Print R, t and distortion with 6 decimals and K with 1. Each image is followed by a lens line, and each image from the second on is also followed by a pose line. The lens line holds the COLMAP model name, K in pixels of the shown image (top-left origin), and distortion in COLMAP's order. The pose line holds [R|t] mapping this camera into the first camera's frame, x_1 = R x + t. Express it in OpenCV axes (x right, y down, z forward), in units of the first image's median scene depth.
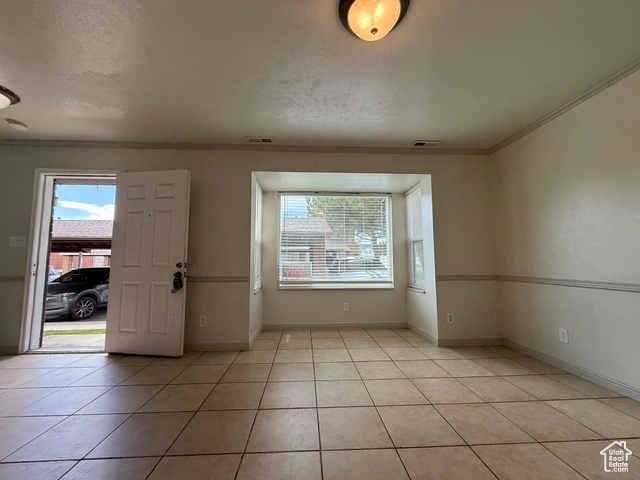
lens RADIAL K [[256.5, 0, 318.3], [0, 256.5, 239.3], [0, 0, 1]] dist [-0.000849, 0.000238]
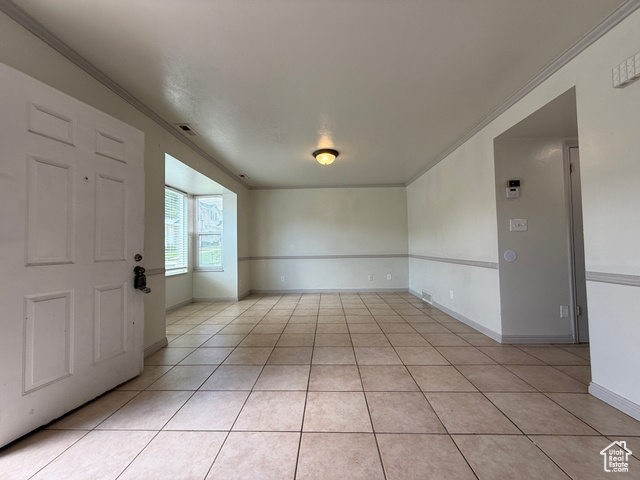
lens RADIAL K [[256.5, 0, 318.3], [0, 256.5, 239.3], [0, 0, 1]] dist [-0.000849, 0.000238]
pose [[0.086597, 0.030502, 0.995776, -1.201213], [-0.069990, 0.997248, -0.024460, 0.027664], [-0.993782, -0.067577, 0.088493, 0.390382]]
